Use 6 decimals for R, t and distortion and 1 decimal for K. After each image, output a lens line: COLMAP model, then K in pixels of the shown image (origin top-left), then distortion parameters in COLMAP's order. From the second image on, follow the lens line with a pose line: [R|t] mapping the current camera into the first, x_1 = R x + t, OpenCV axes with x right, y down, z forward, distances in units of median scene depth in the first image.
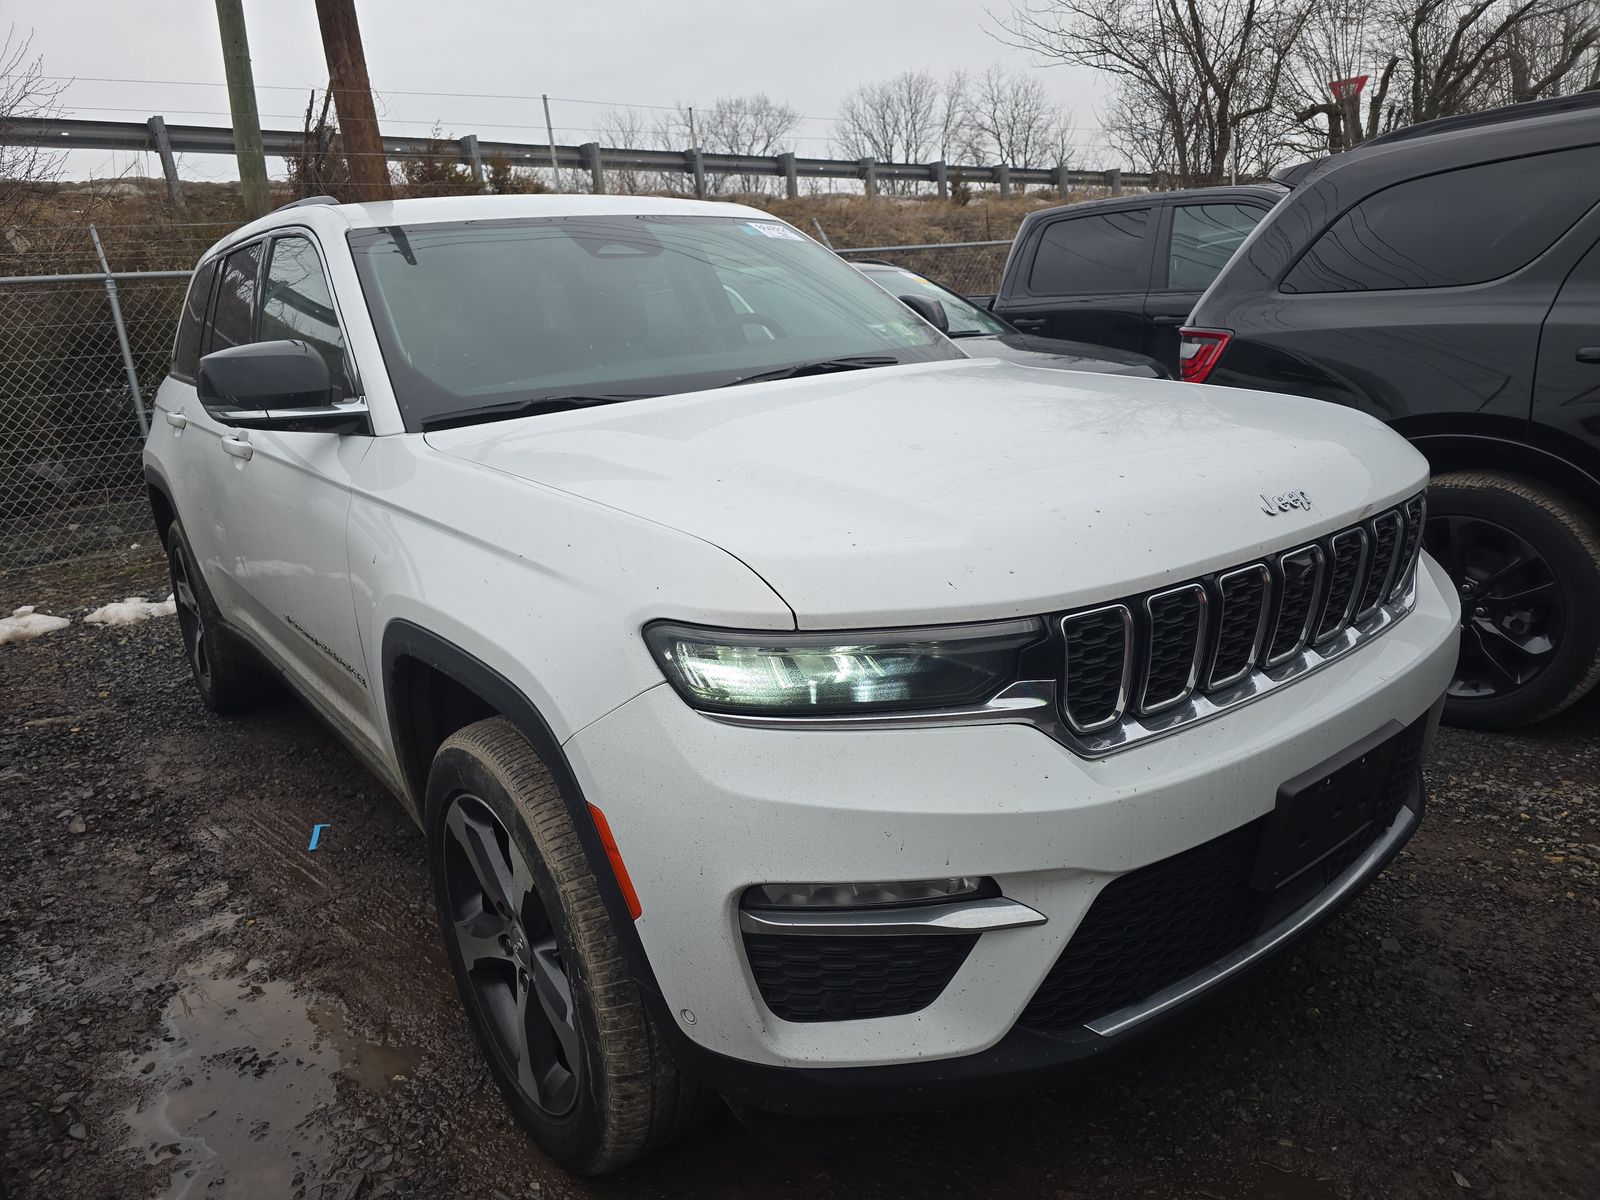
lens RADIAL K [[1073.0, 0, 811.6], [0, 1073.0, 594.6], [0, 0, 1]] dist [0.048132, -0.043745]
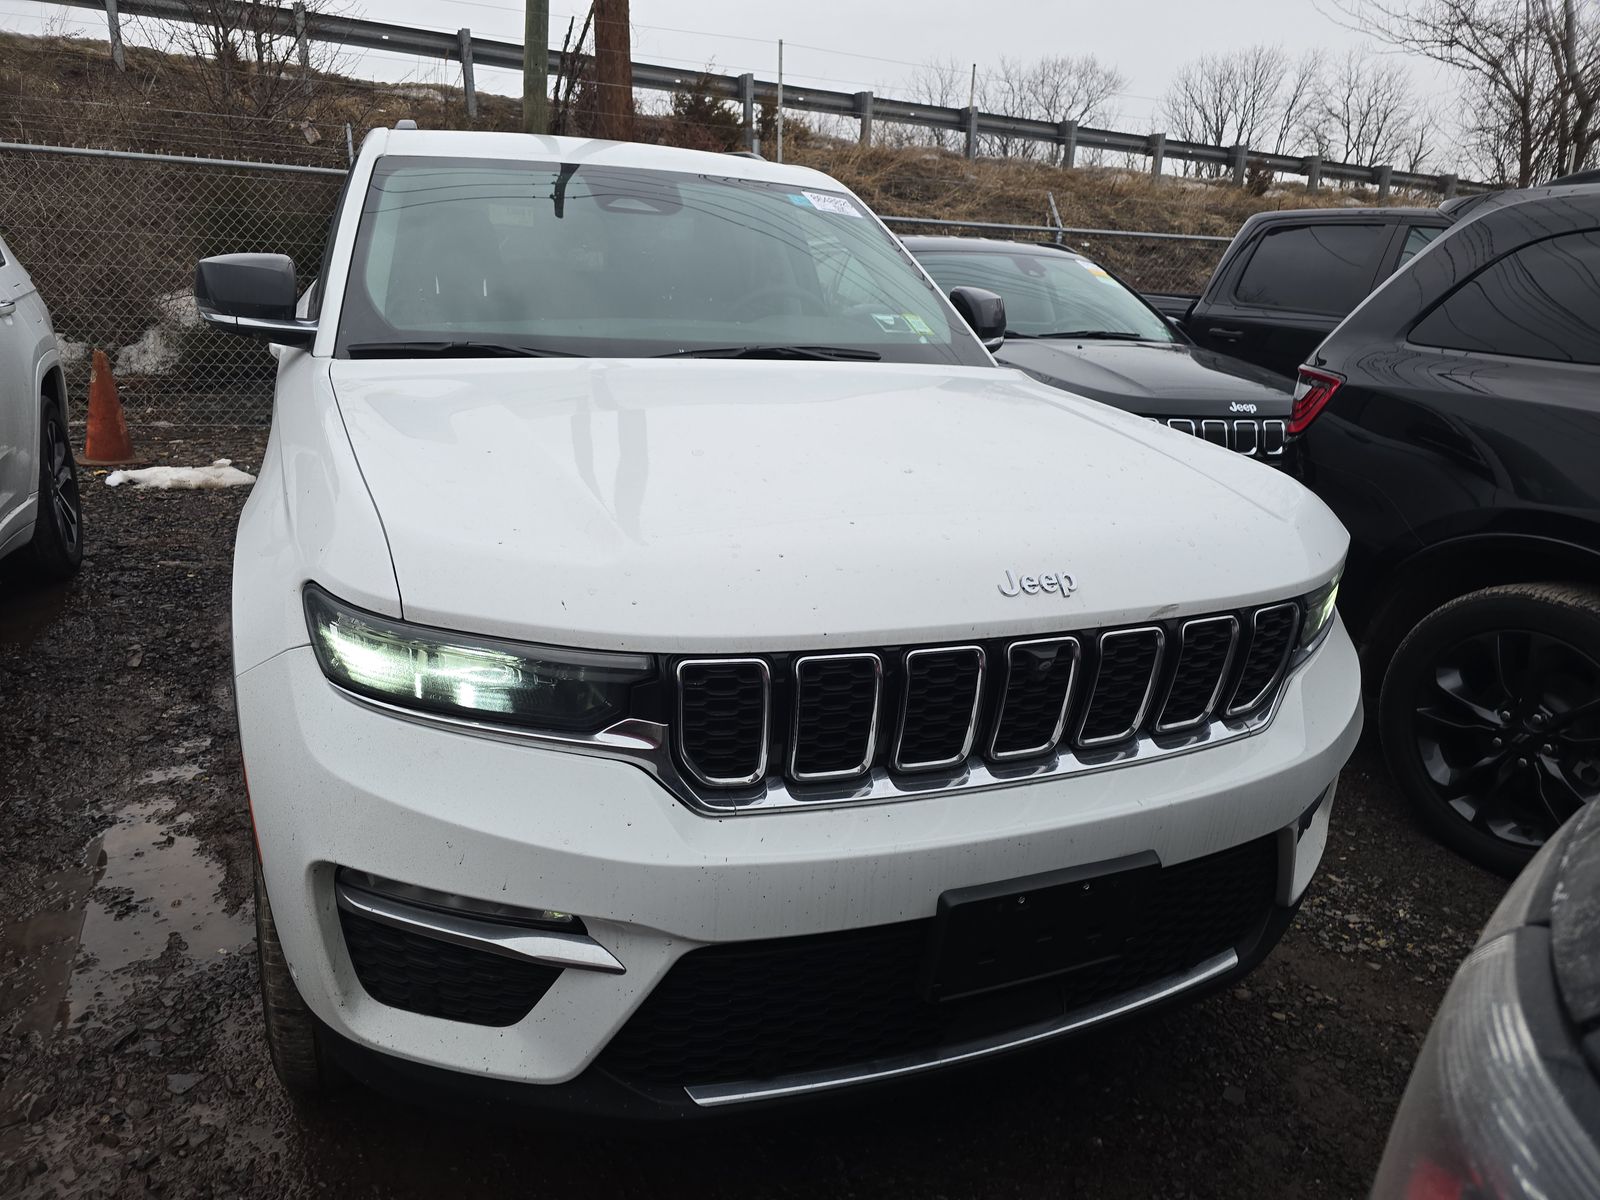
lens RADIAL K [[1073.0, 0, 810.0], [0, 1073.0, 595.0], [0, 0, 1]] dist [0.048132, -0.043745]
pose [[0.960175, 0.190935, -0.203978, 0.119071], [-0.183486, 0.981482, 0.055006, -0.024560], [0.210703, -0.015389, 0.977429, 0.026701]]
